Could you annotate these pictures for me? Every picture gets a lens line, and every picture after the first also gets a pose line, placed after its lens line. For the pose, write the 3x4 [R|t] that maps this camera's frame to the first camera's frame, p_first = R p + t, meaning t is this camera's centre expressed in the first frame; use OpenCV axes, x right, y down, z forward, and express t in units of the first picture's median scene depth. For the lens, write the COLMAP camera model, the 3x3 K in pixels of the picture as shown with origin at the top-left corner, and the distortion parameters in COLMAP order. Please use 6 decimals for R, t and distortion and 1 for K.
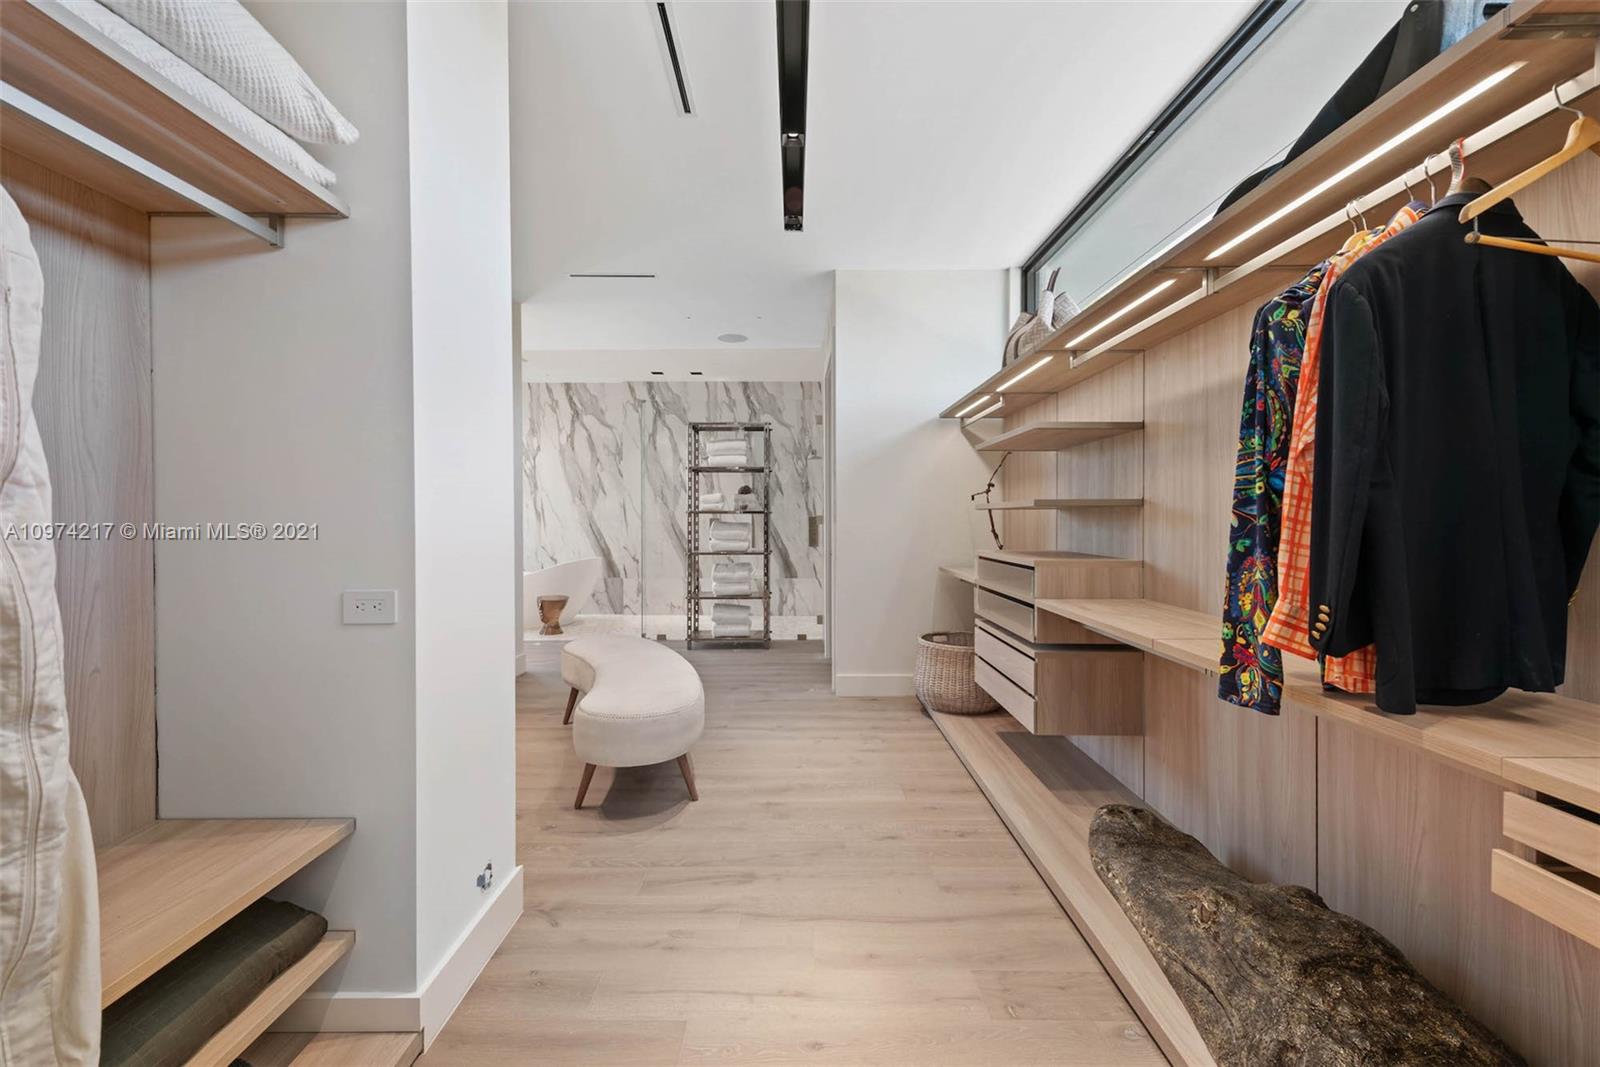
lens RADIAL K [[633.4, 0, 795.3], [0, 633.4, 529.6], [0, 0, 1]] dist [0.016152, -0.003719]
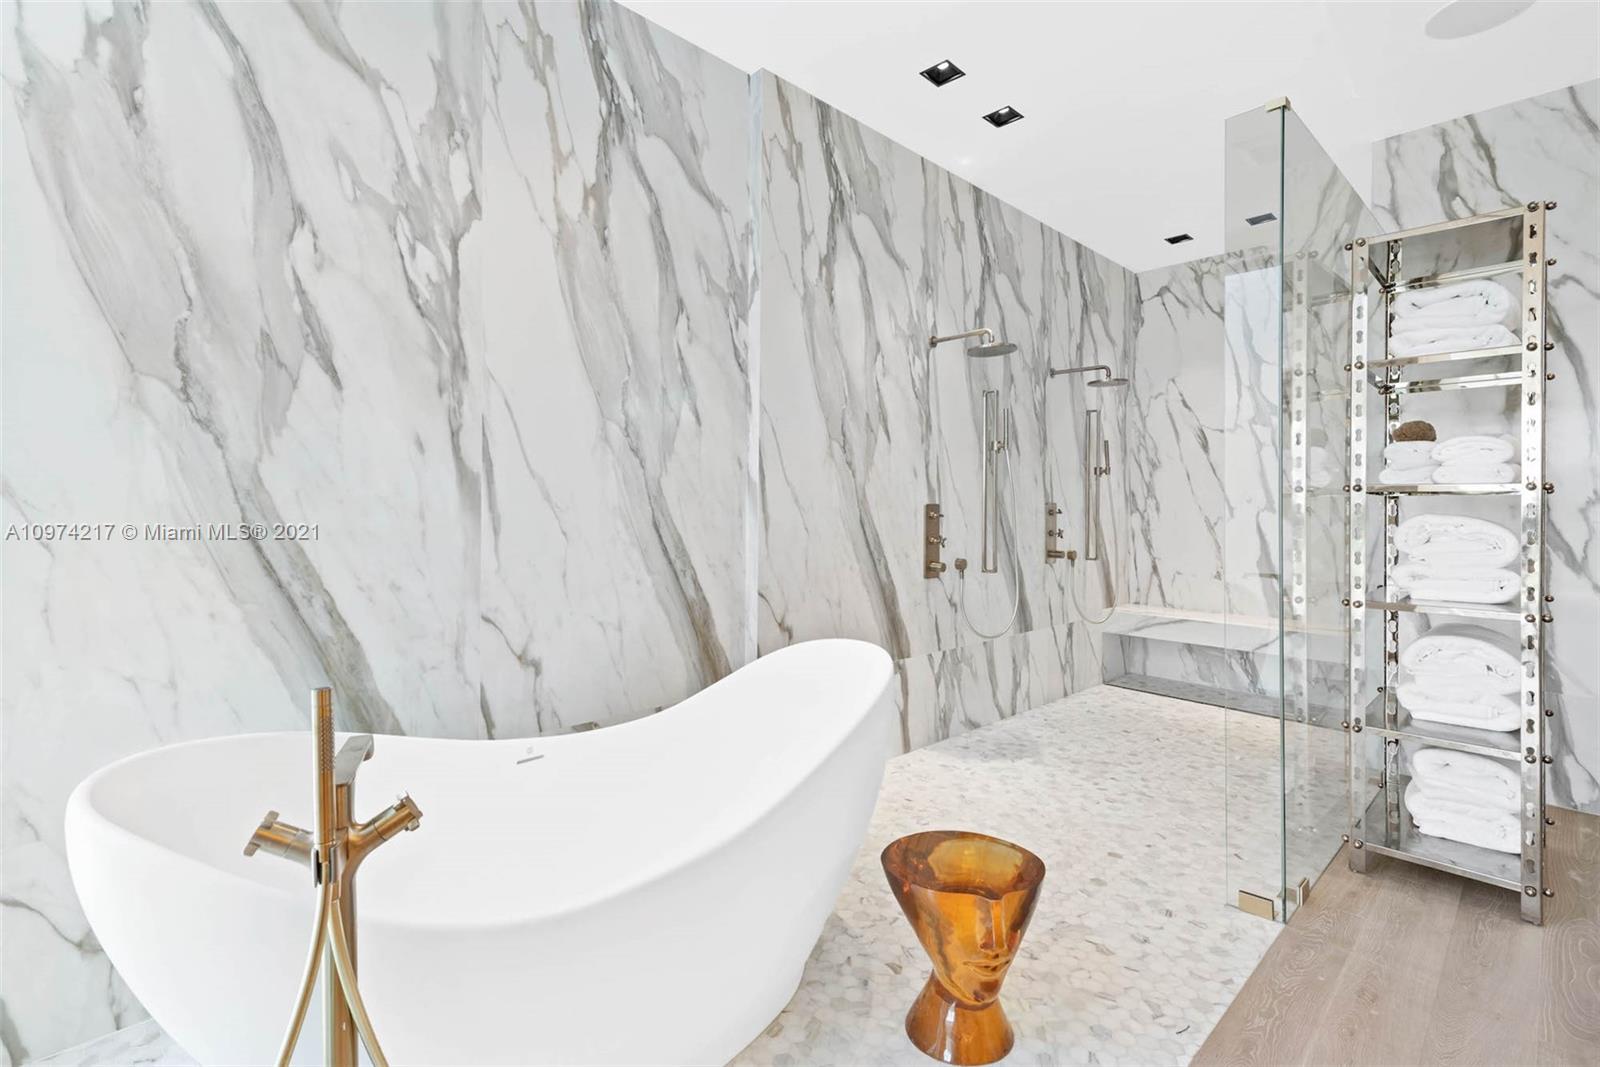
lens RADIAL K [[702.9, 0, 804.6], [0, 702.9, 510.4], [0, 0, 1]] dist [-0.004065, 0.001923]
pose [[0.760191, 0.002761, 0.649693, -0.478756], [-0.002695, 0.999996, -0.001095, -0.013305], [-0.649694, -0.000918, 0.760196, 0.716610]]
